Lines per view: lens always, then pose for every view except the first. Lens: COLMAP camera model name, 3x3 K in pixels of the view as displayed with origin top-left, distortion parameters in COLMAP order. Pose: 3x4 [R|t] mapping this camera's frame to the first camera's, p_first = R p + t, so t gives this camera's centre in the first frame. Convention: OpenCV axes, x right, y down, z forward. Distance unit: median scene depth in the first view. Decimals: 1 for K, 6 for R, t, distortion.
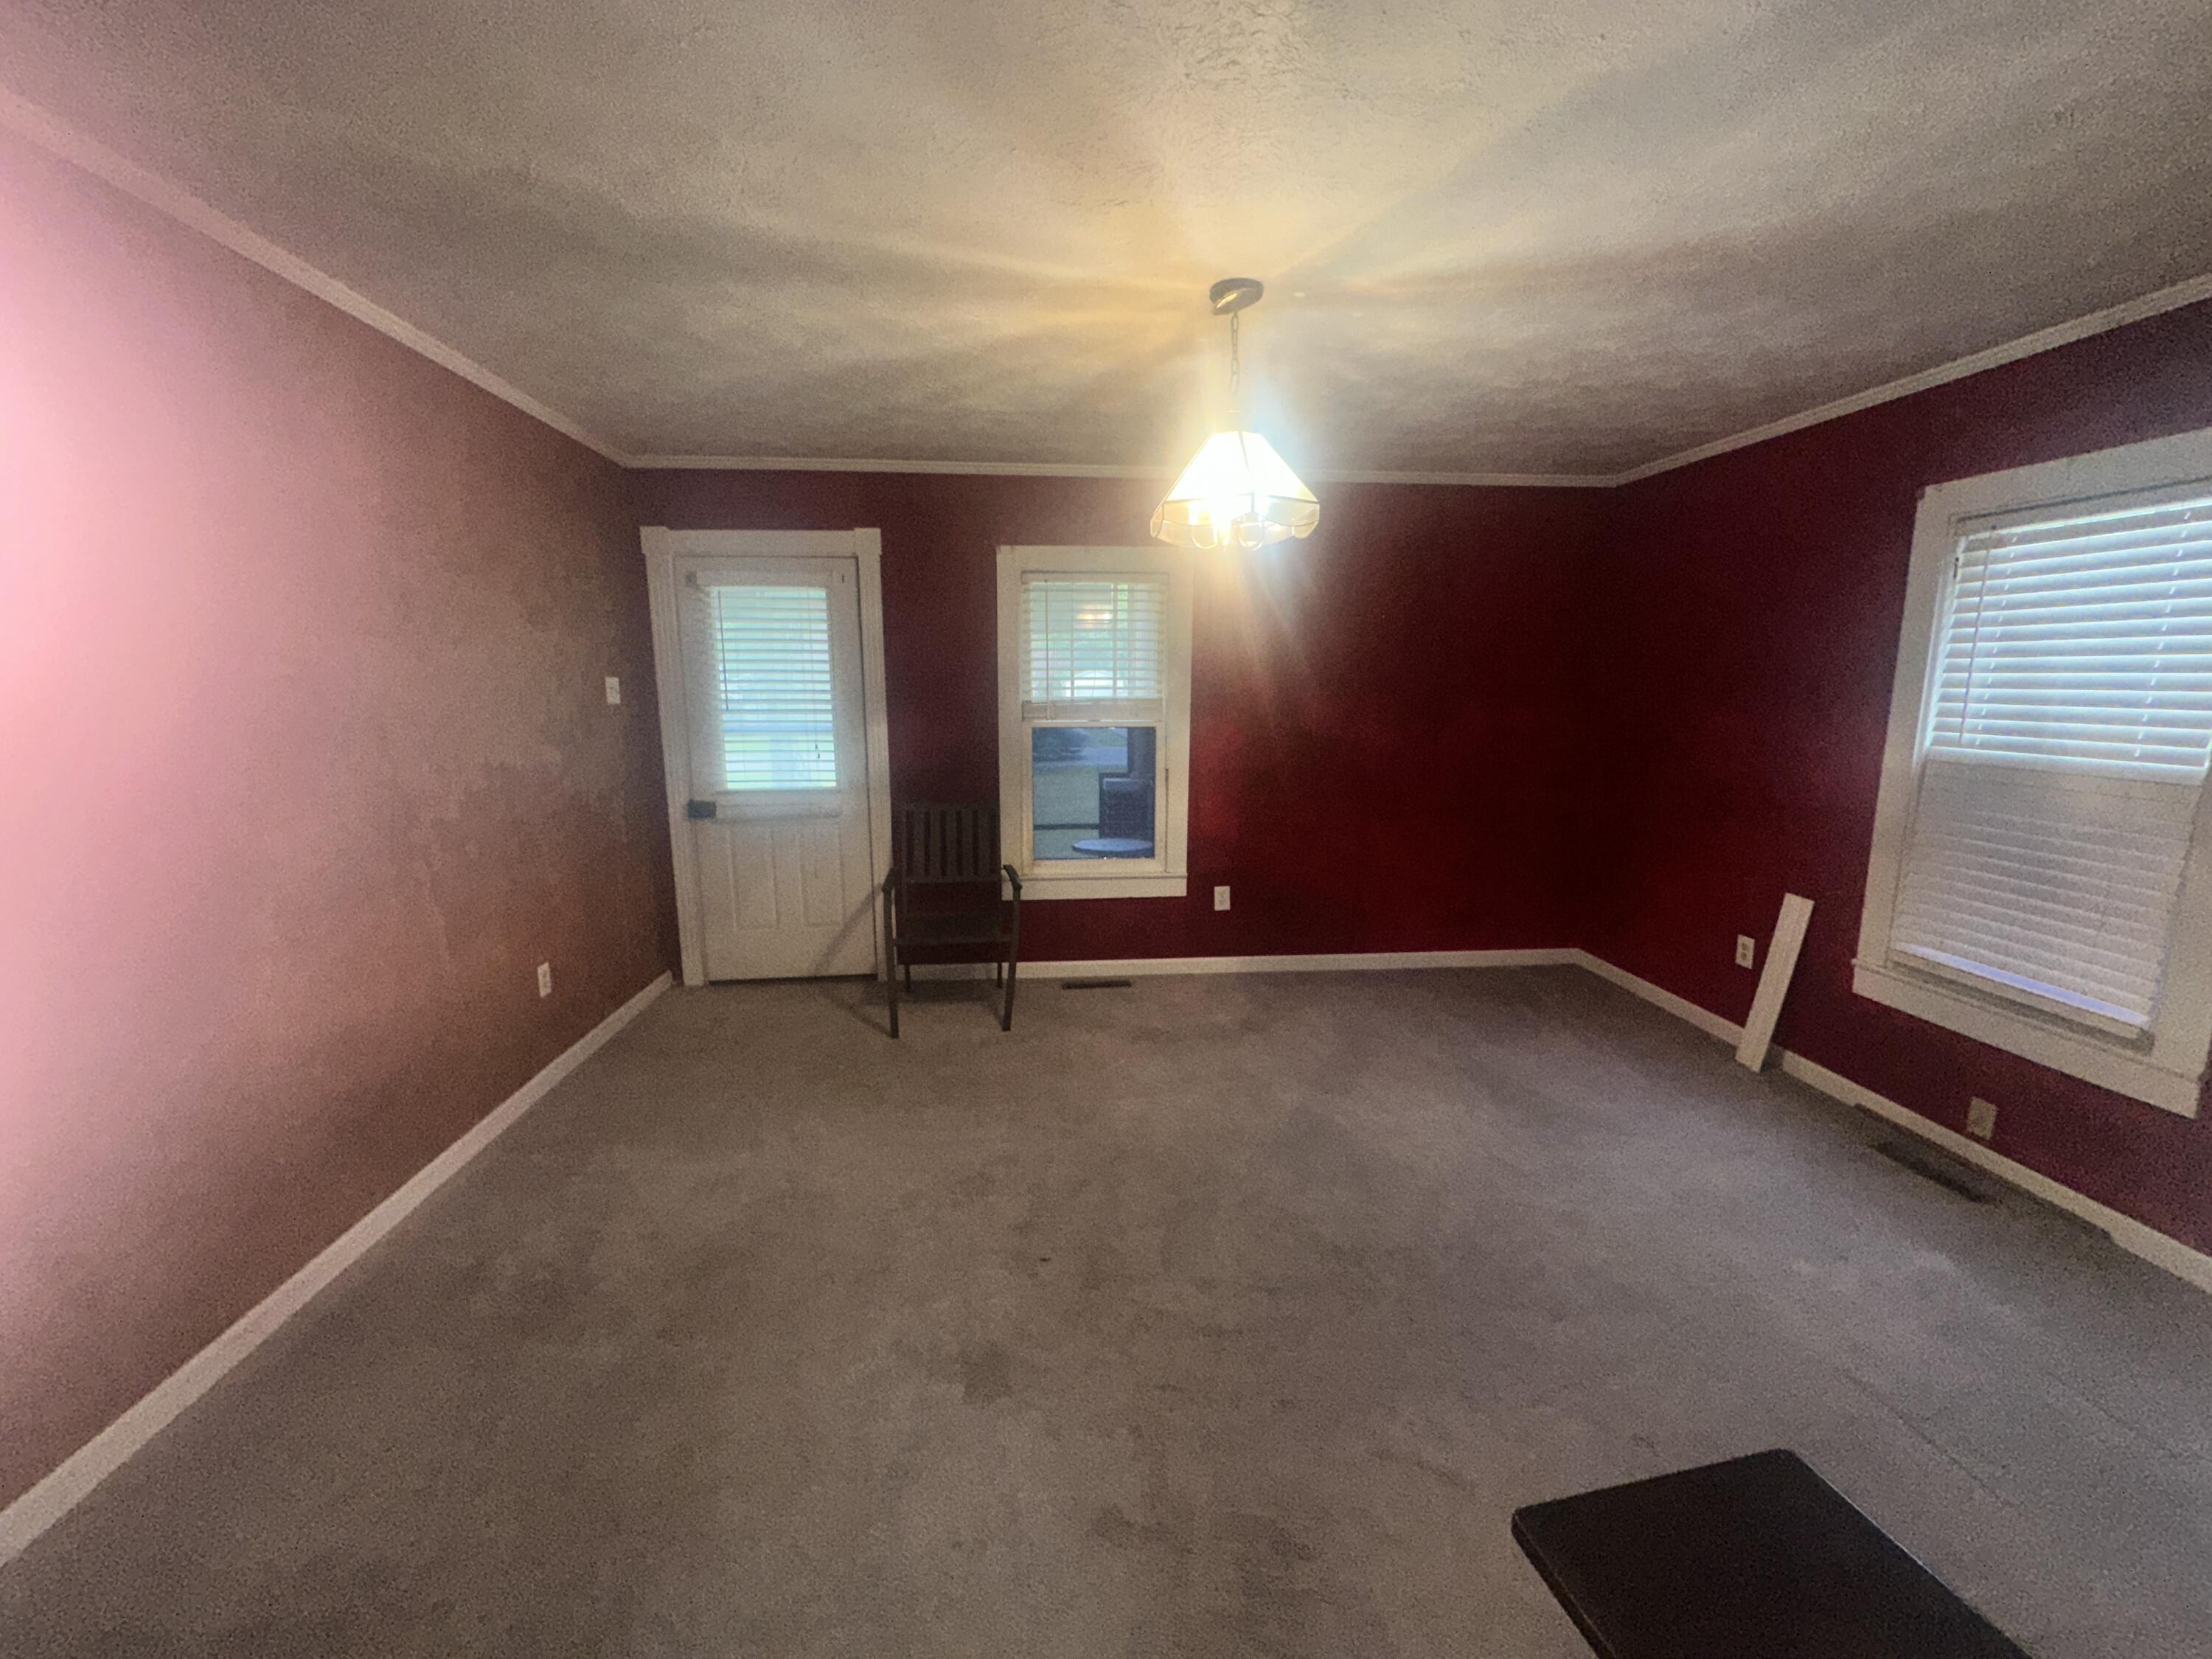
lens RADIAL K [[878.4, 0, 1116.4], [0, 878.4, 839.9], [0, 0, 1]] dist [0.001857, 0.000230]
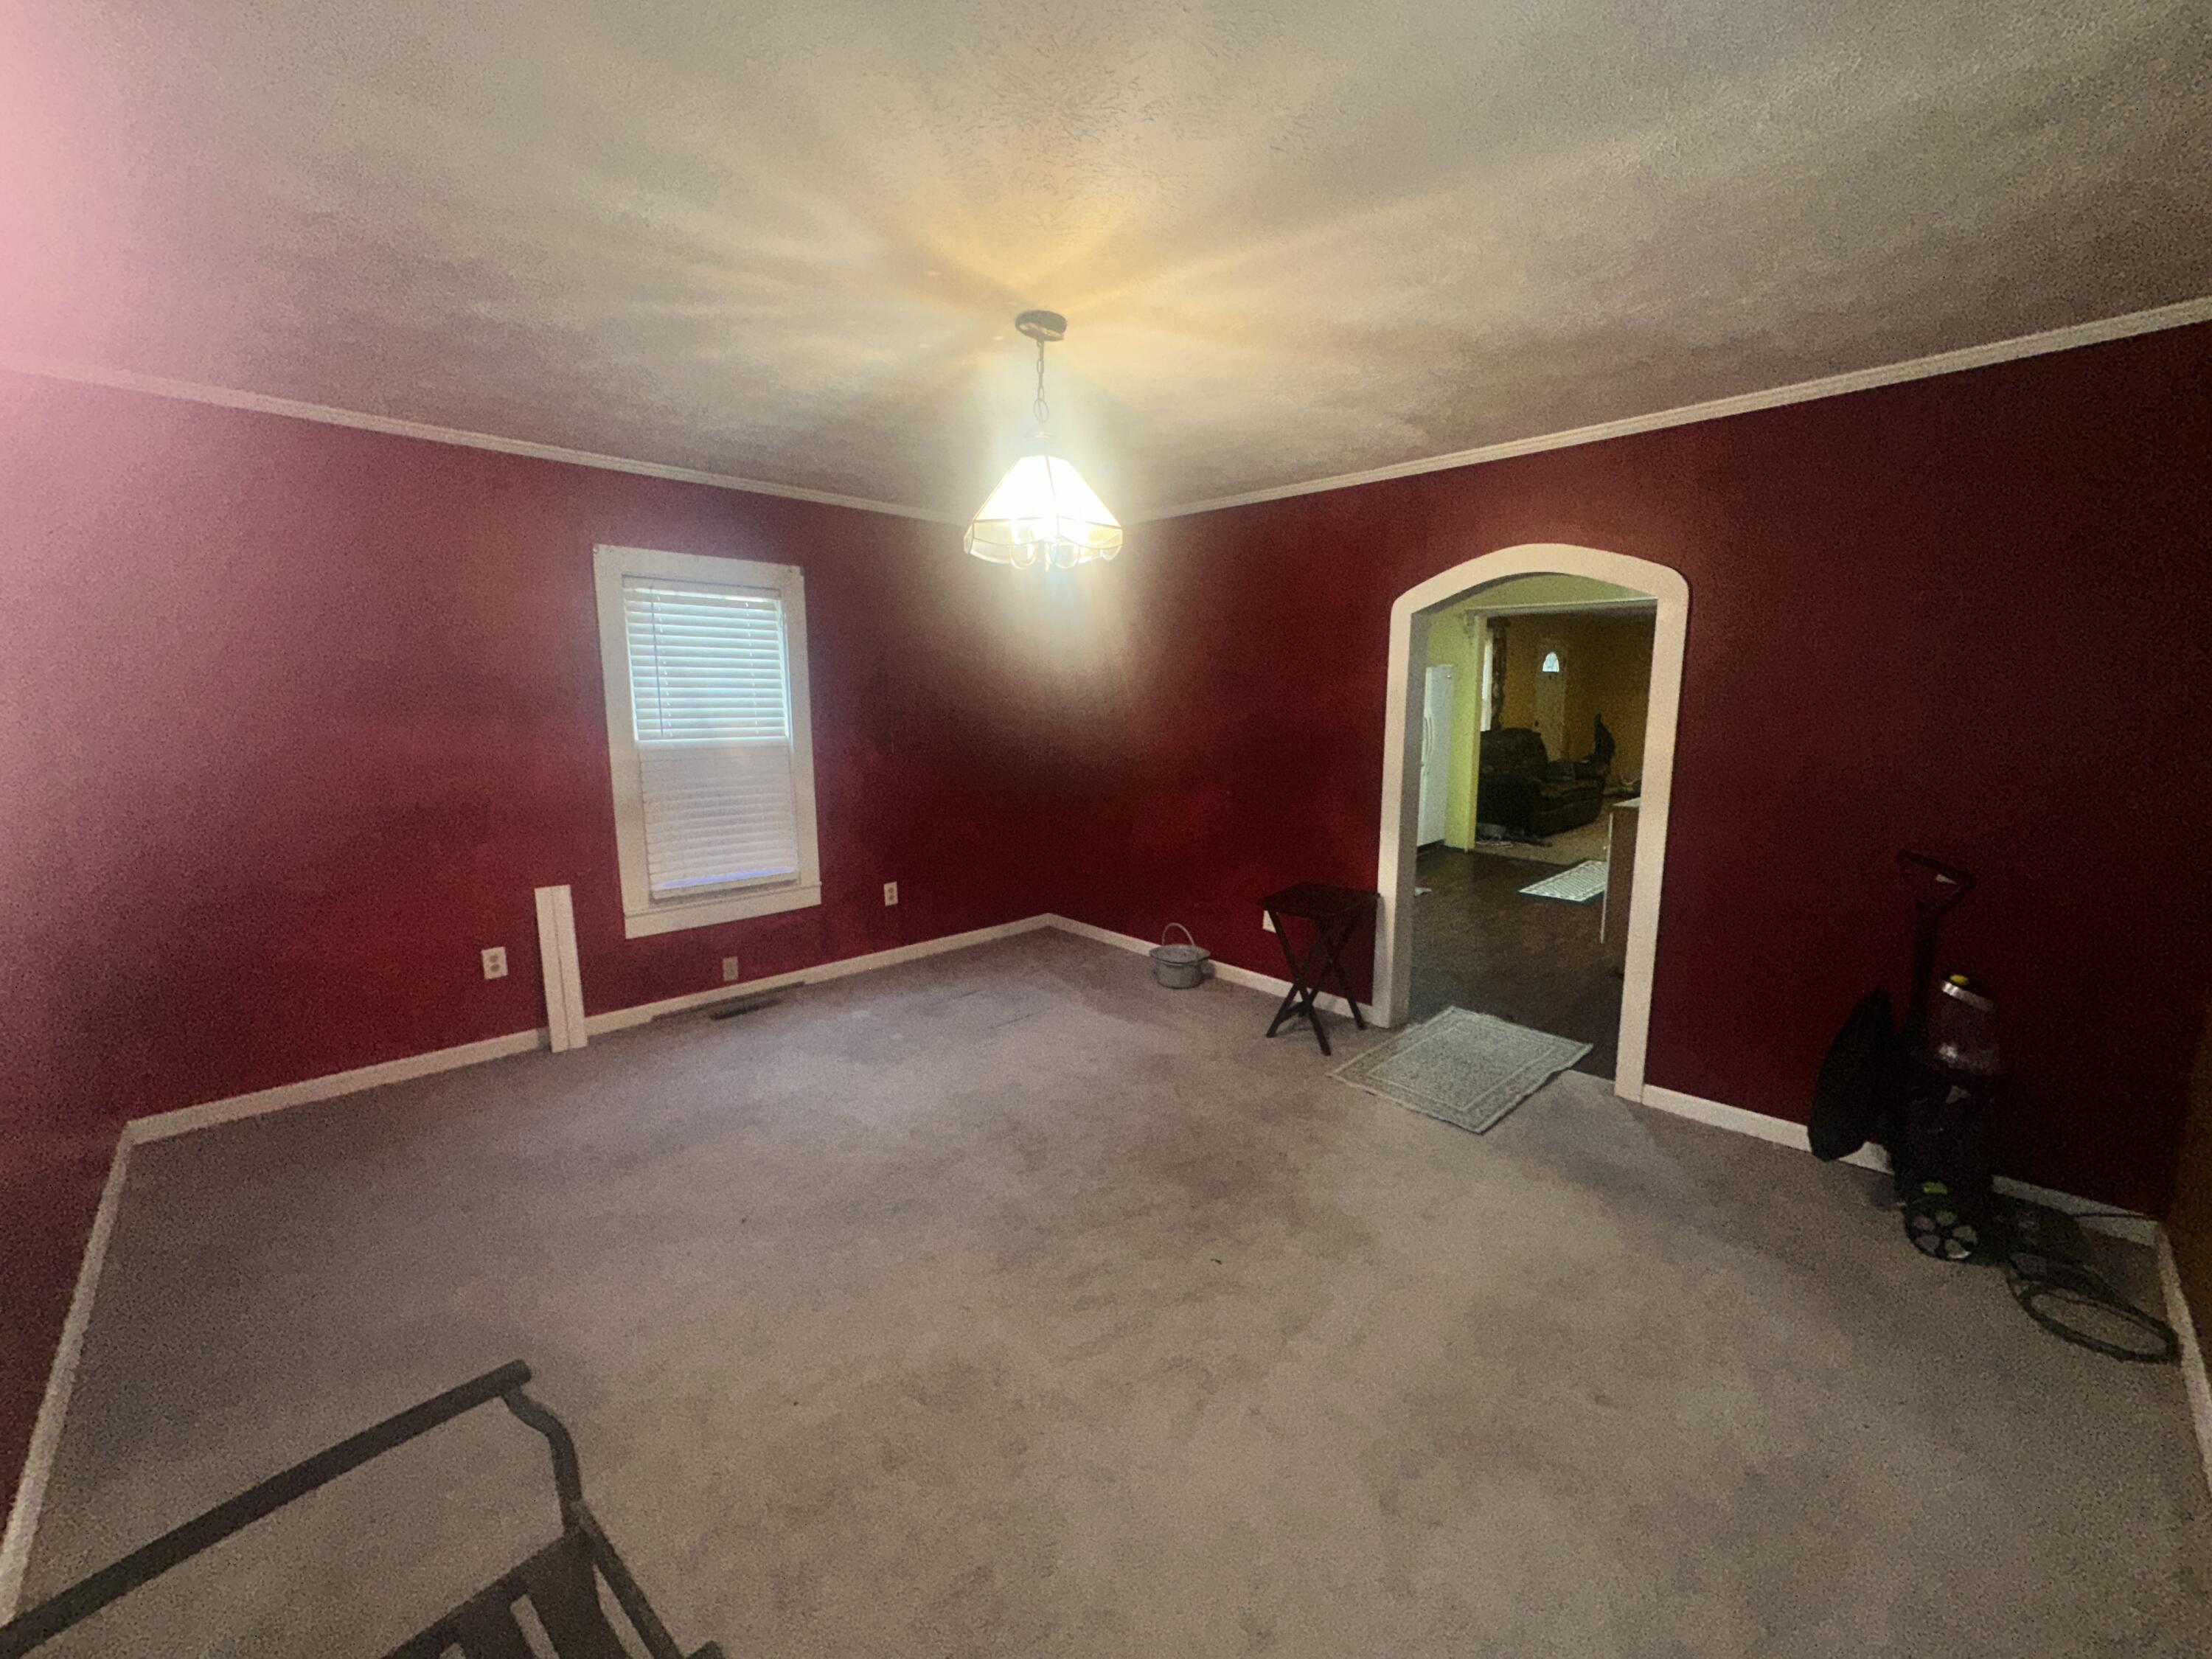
lens RADIAL K [[878.4, 0, 1116.6], [0, 878.4, 819.3], [0, 0, 1]] dist [0.001857, 0.000230]
pose [[-0.628487, -0.106741, 0.770461, -0.619384], [0.143392, 0.957662, 0.249645, -0.228764], [-0.764489, 0.267377, -0.586572, 1.294546]]
